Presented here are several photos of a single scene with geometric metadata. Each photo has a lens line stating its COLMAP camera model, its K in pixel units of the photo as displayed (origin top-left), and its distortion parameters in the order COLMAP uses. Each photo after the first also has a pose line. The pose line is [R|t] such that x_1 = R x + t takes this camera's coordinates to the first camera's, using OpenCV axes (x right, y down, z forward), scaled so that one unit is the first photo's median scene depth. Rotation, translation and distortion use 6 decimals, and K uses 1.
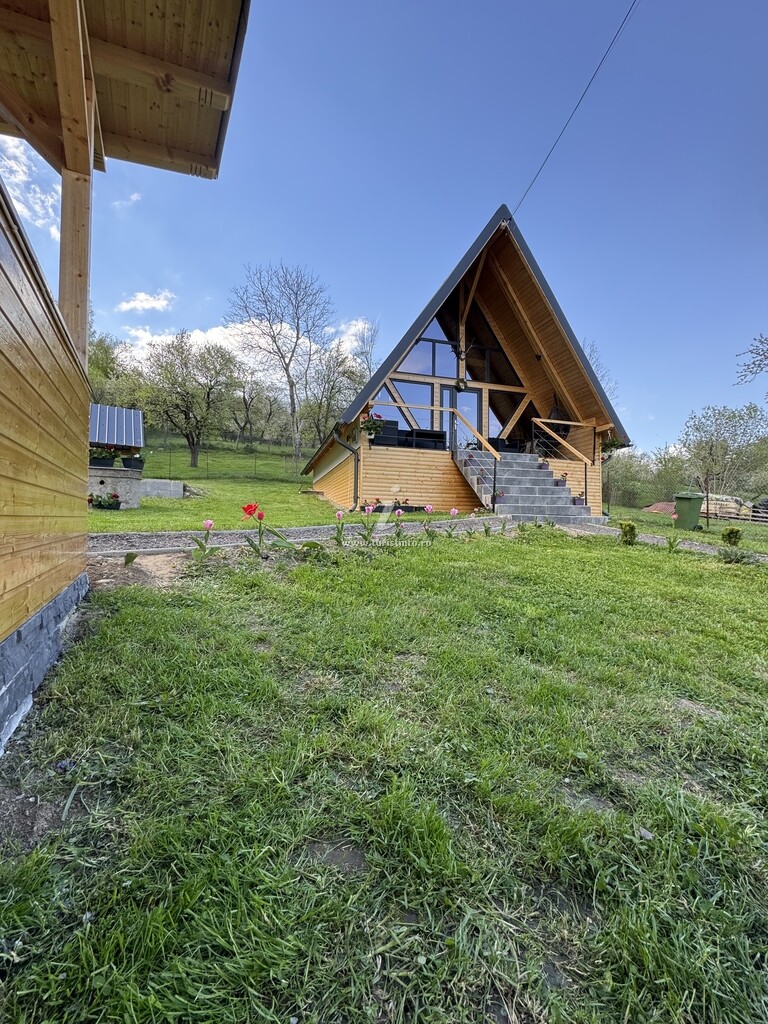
lens RADIAL K [[407.2, 0, 385.0], [0, 407.2, 511.5], [0, 0, 1]] dist [-0.003013, -0.000049]
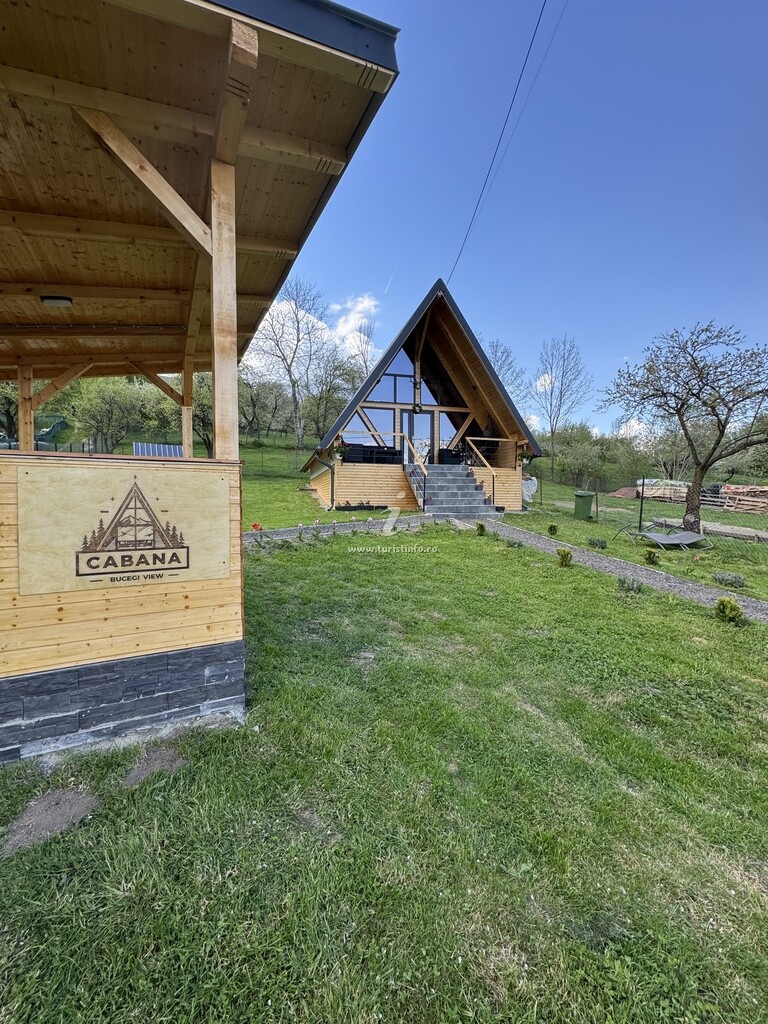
lens RADIAL K [[407.2, 0, 385.3], [0, 407.2, 511.2], [0, 0, 1]] dist [-0.003013, -0.000049]
pose [[0.999662, -0.011645, -0.023256, 0.117438], [0.012770, 0.998727, 0.048804, -0.051242], [0.022658, -0.049085, 0.998538, -0.328799]]
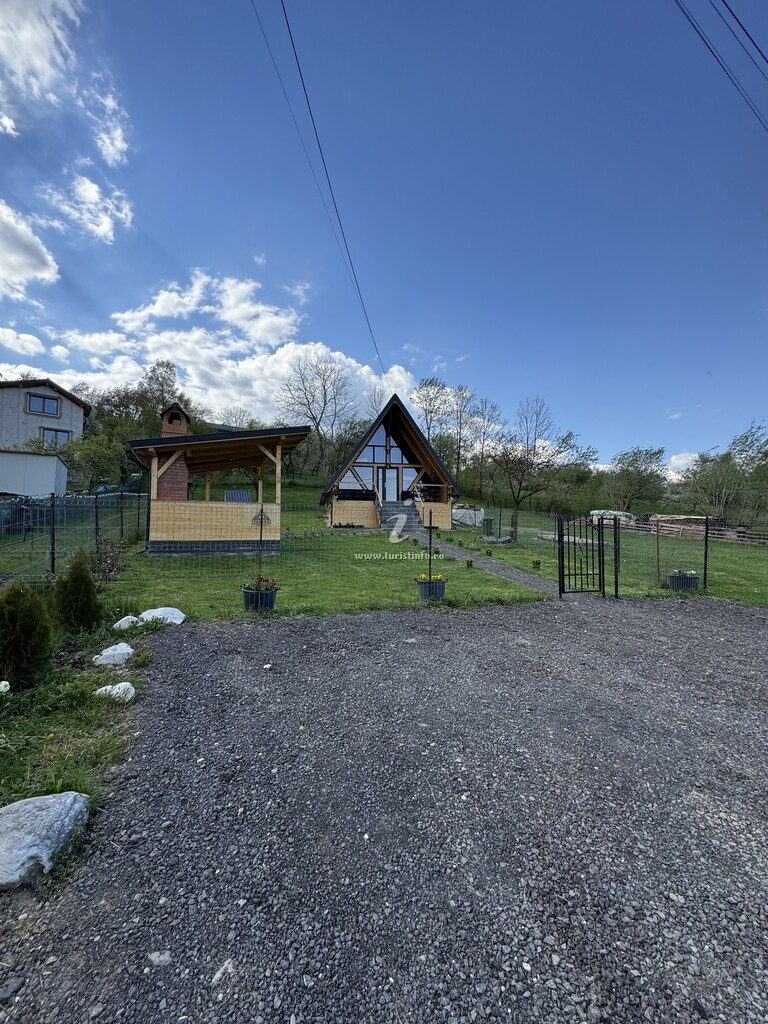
lens RADIAL K [[407.2, 0, 384.9], [0, 407.2, 509.9], [0, 0, 1]] dist [-0.003013, -0.000049]
pose [[0.994226, -0.016196, -0.106081, 0.406541], [0.012328, 0.999238, -0.037023, -0.010247], [0.106600, 0.035501, 0.993668, -1.107746]]
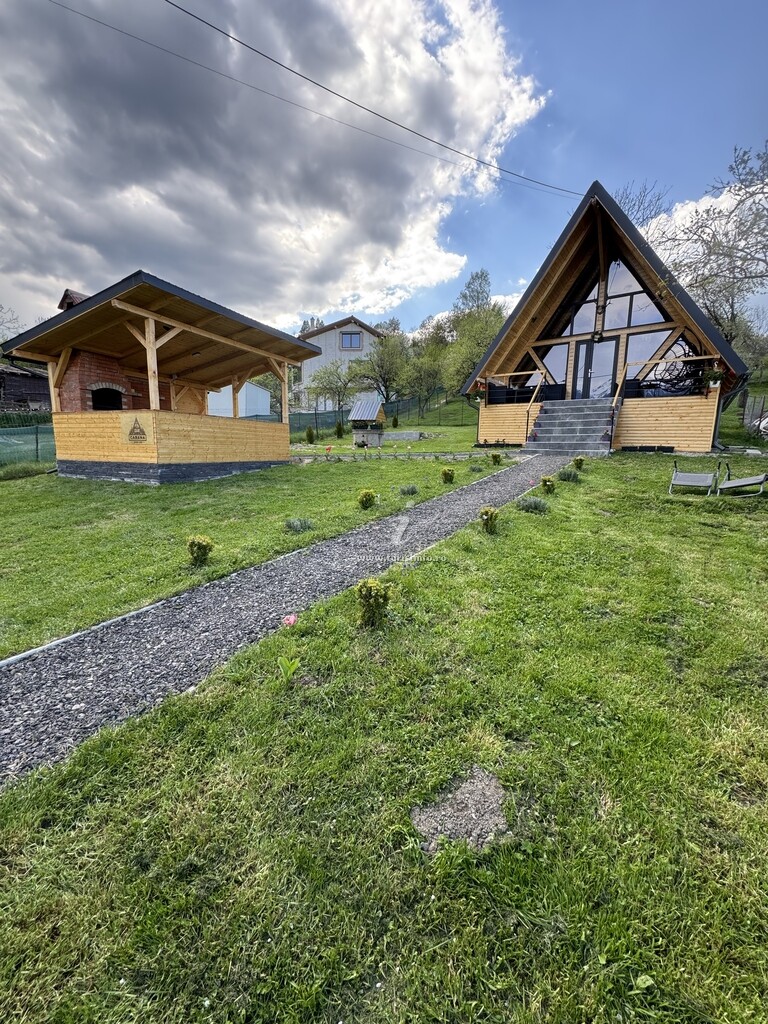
lens RADIAL K [[407.2, 0, 388.3], [0, 407.2, 515.0], [0, 0, 1]] dist [-0.003013, -0.000049]
pose [[0.606778, 0.124330, -0.785087, 0.840461], [0.006874, 0.986834, 0.161592, 0.000836], [0.794841, -0.103447, 0.597935, -0.238306]]
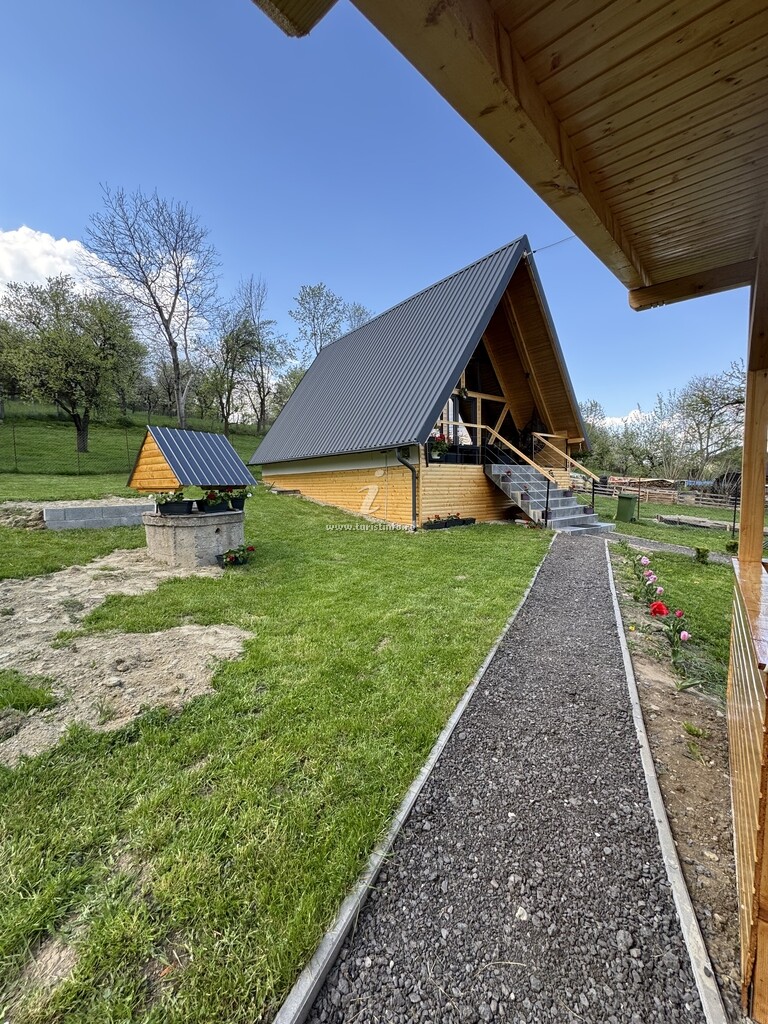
lens RADIAL K [[407.2, 0, 386.2], [0, 407.2, 510.5], [0, 0, 1]] dist [-0.003013, -0.000049]
pose [[0.930140, -0.049151, 0.363901, -0.418585], [0.016838, 0.995668, 0.091443, -0.113554], [-0.366819, -0.078928, 0.926938, 0.064232]]
